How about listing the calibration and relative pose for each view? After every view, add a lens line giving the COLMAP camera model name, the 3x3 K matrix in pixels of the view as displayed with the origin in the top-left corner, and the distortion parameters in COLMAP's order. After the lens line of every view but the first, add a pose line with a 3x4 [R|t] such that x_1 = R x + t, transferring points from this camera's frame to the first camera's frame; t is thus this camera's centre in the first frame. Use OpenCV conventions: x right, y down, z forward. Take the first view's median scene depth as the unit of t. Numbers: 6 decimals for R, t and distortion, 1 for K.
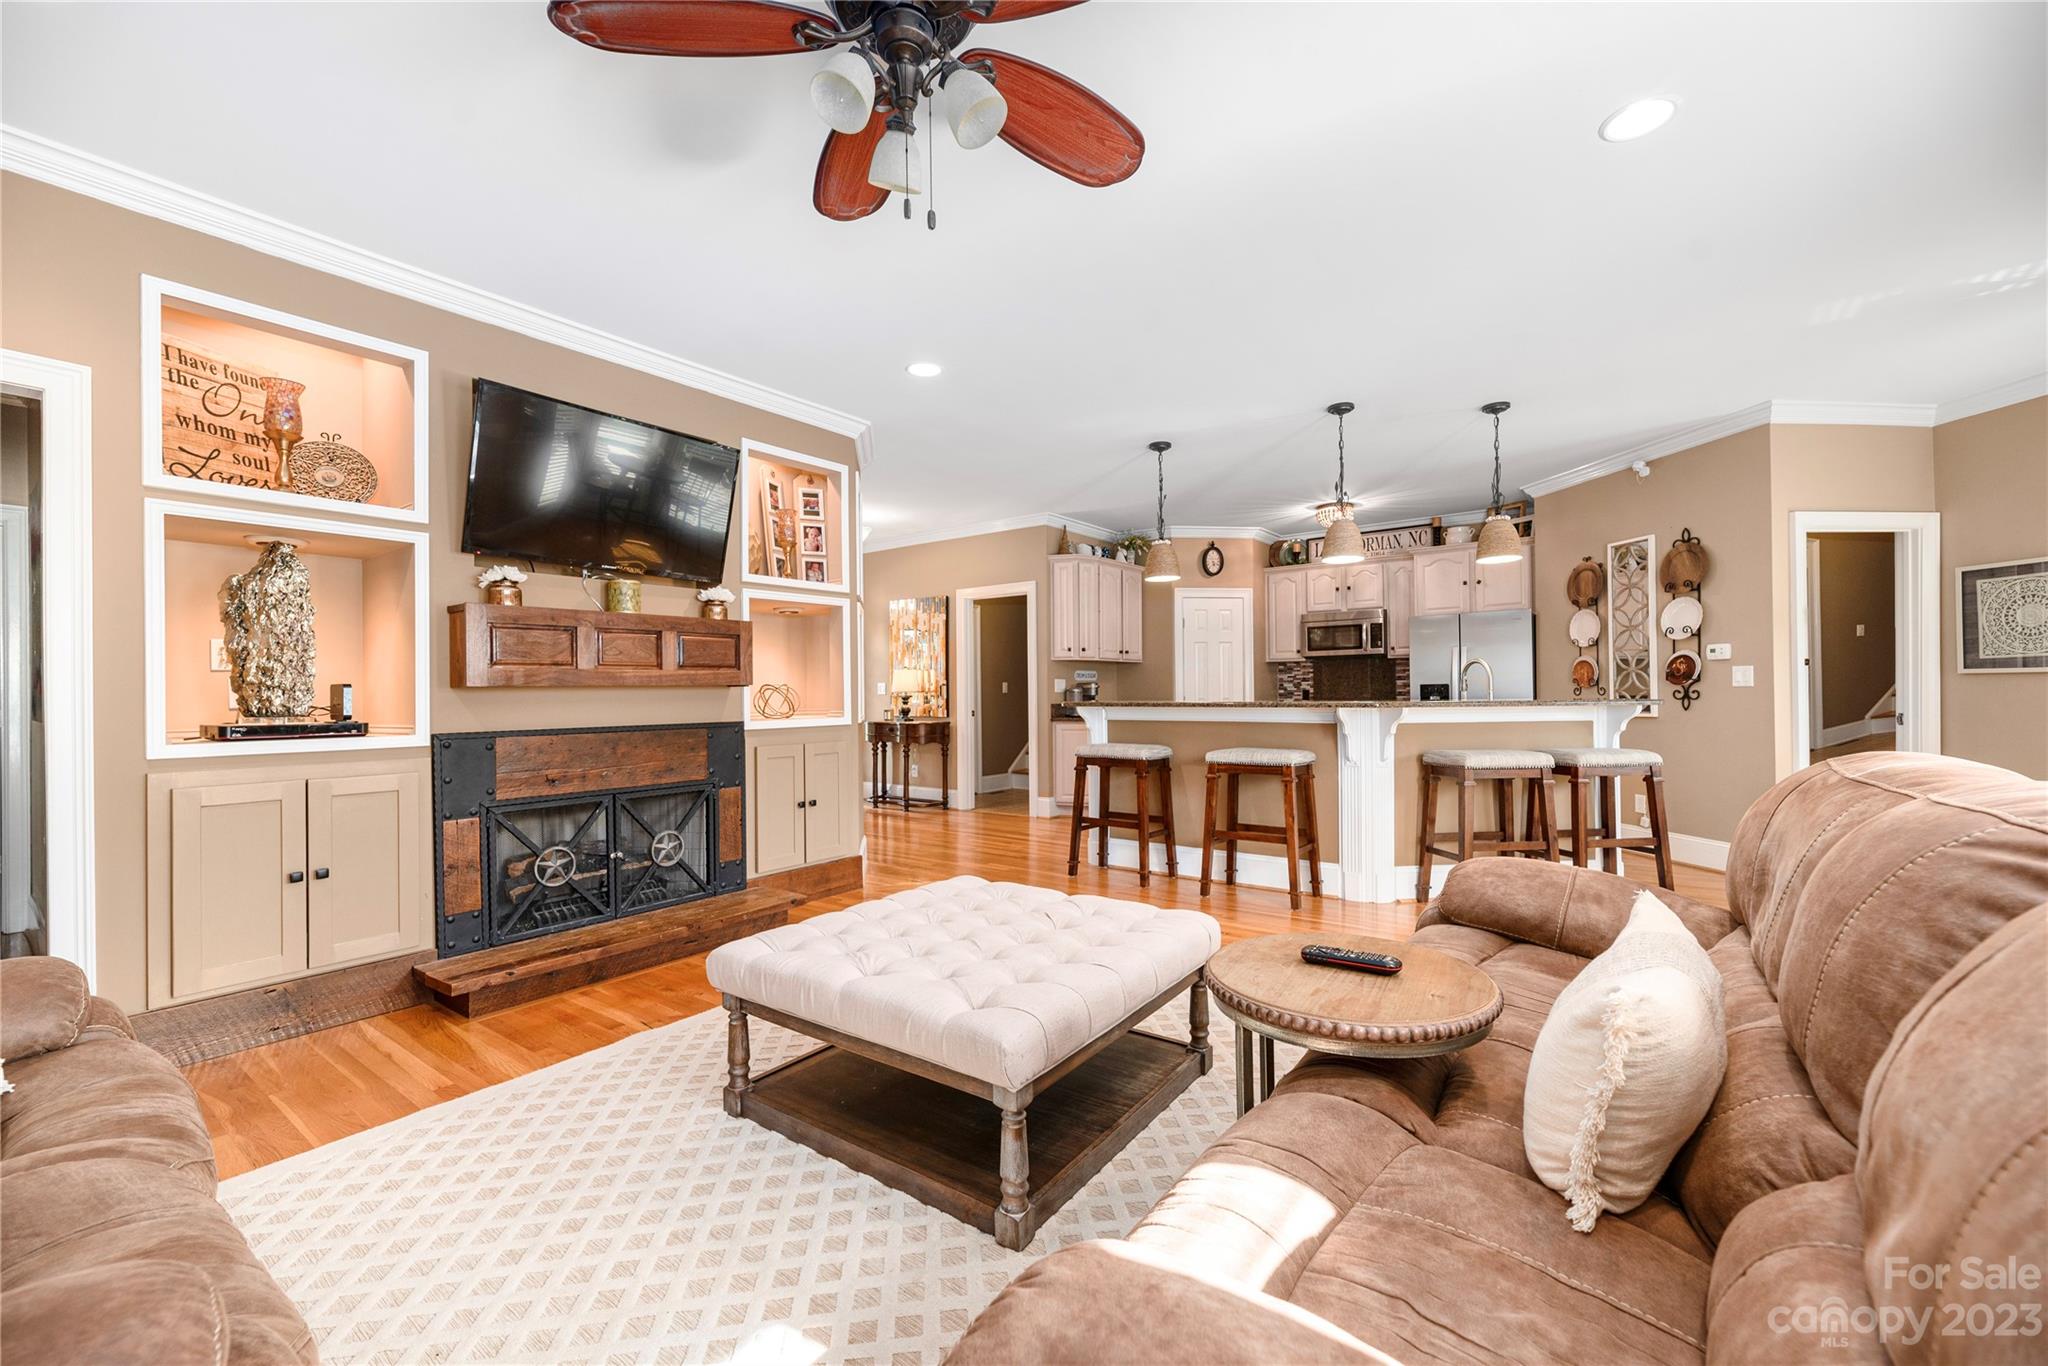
lens RADIAL K [[826.9, 0, 1018.3], [0, 826.9, 686.5], [0, 0, 1]] dist [0.000060, 0.000029]
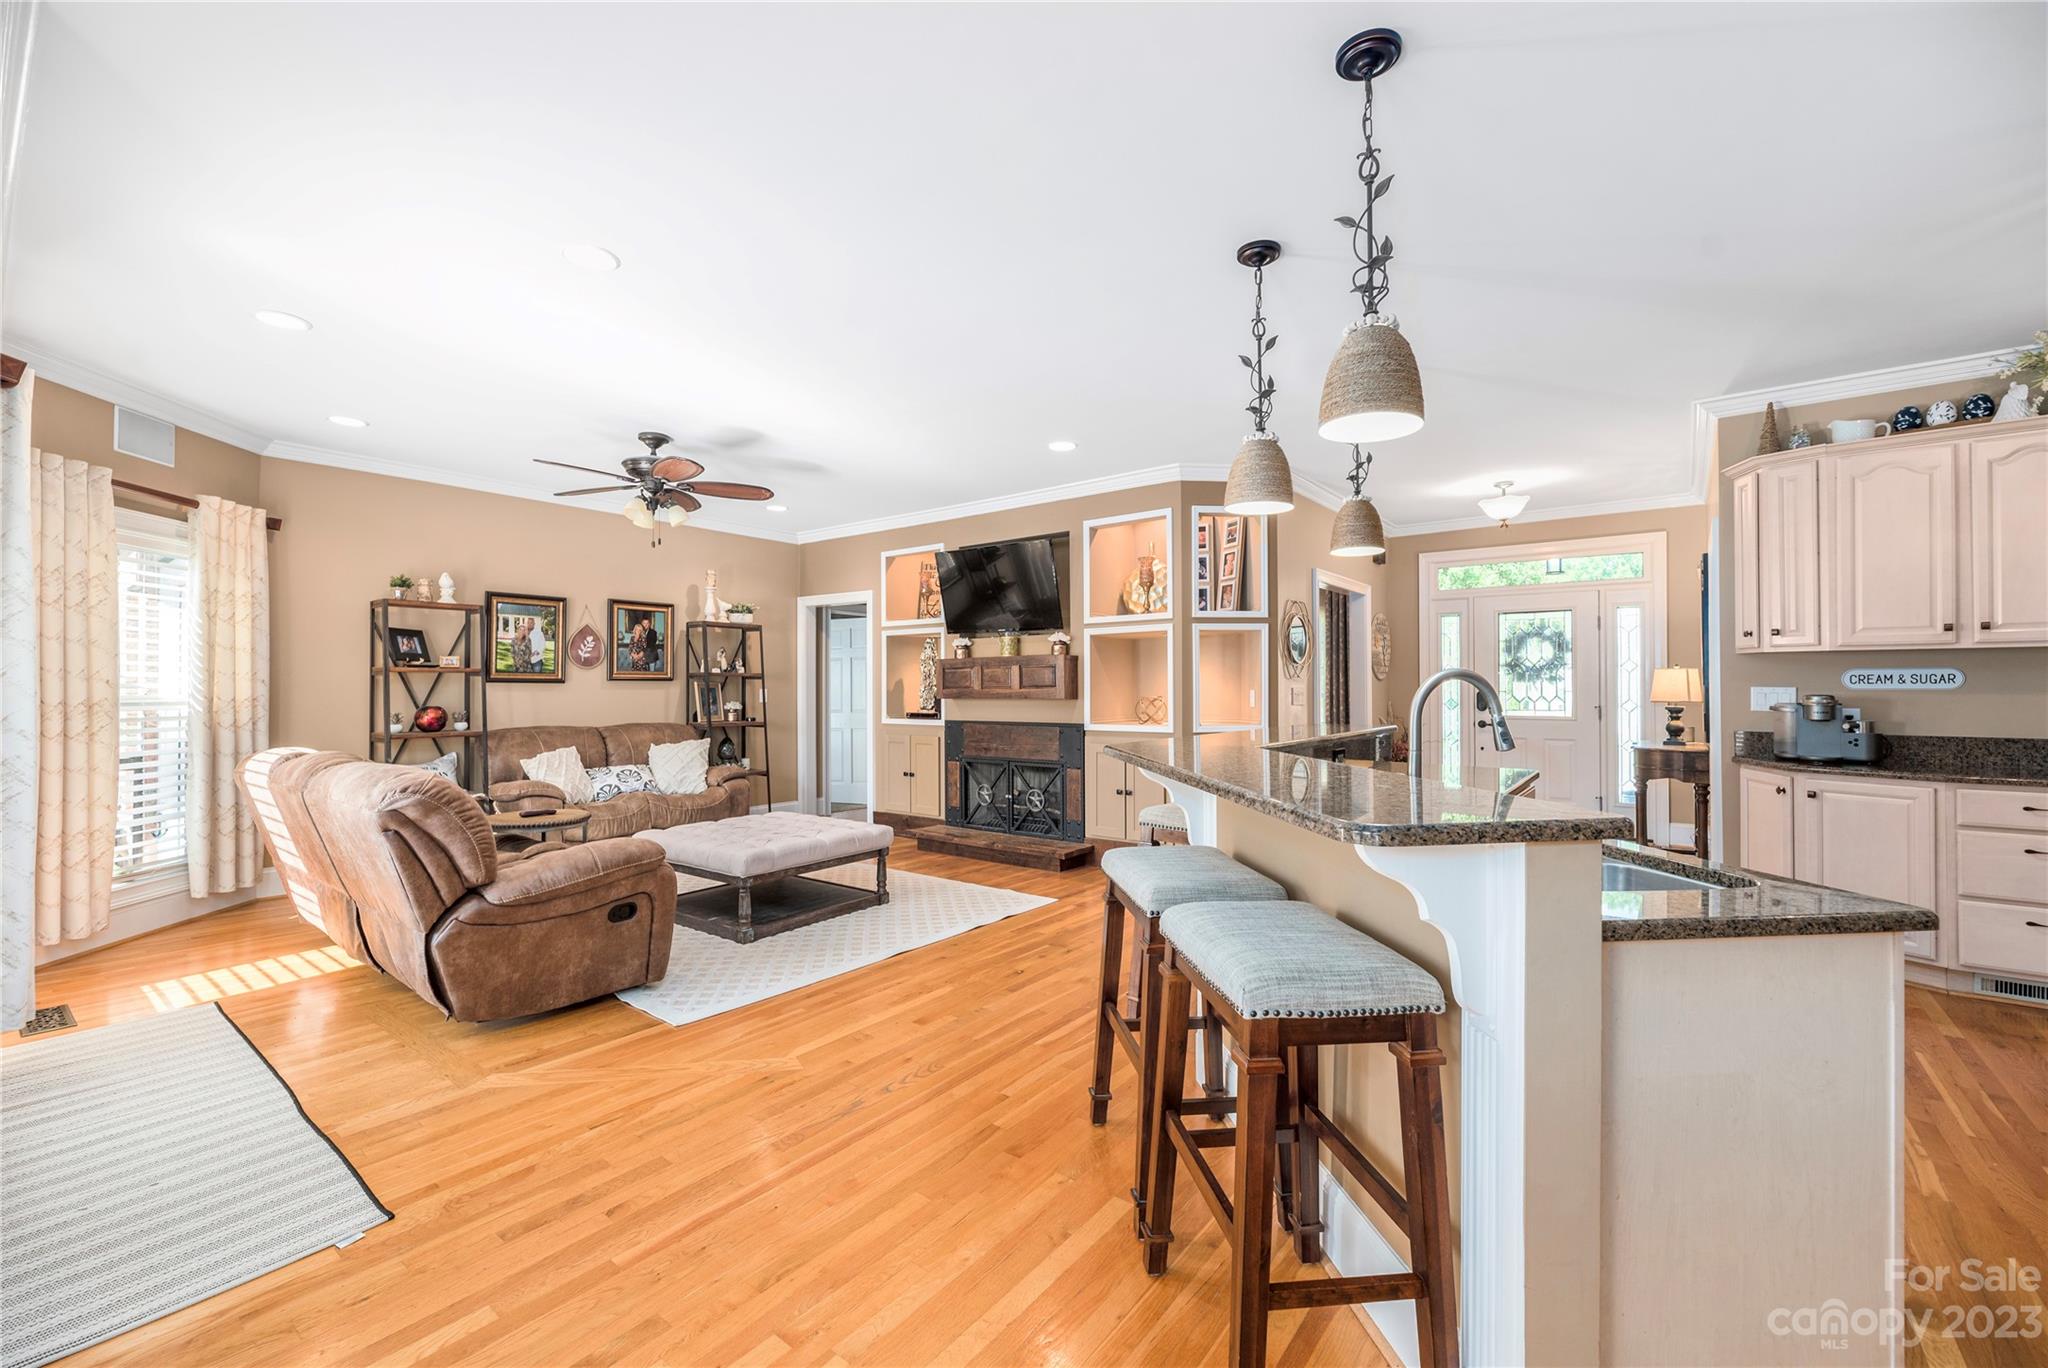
lens RADIAL K [[834.3, 0, 1020.4], [0, 834.3, 679.9], [0, 0, 1]] dist [-0.001154, 0.000434]
pose [[-0.014868, 0.002173, -0.999887, 0.623137], [0.011615, 0.999931, 0.002001, -0.020760], [0.999822, -0.011584, -0.014892, 0.524304]]
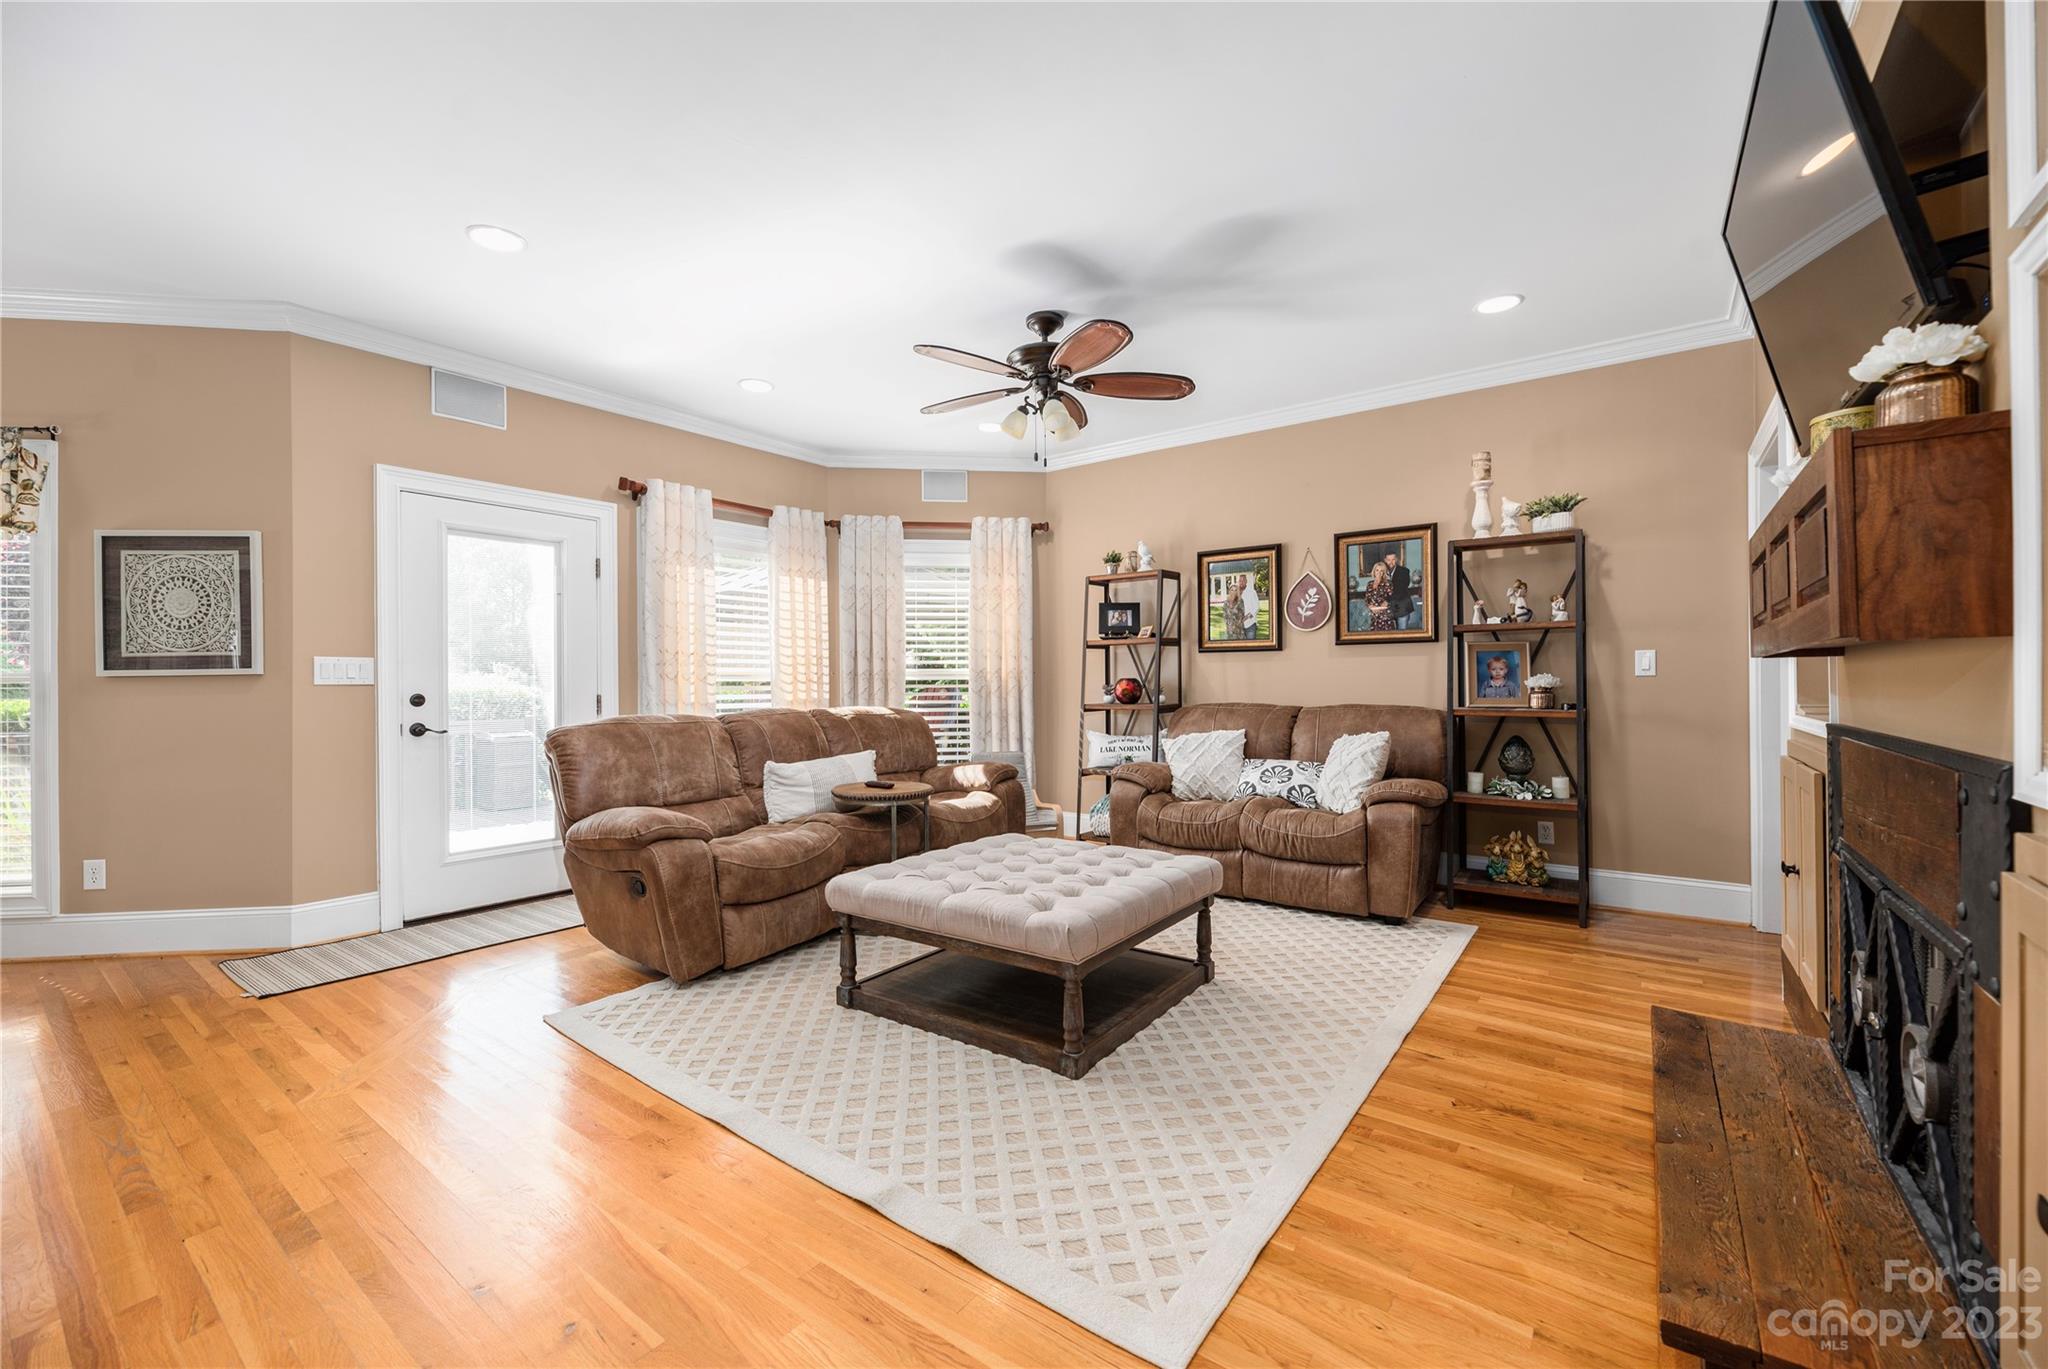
lens RADIAL K [[834.3, 0, 1020.4], [0, 834.3, 680.4], [0, 0, 1]] dist [-0.001154, 0.000434]
pose [[-0.999780, 0.020897, -0.001549, -0.007267], [0.020915, 0.999698, -0.012896, 0.007260], [0.001279, -0.012925, -0.999916, 0.723745]]
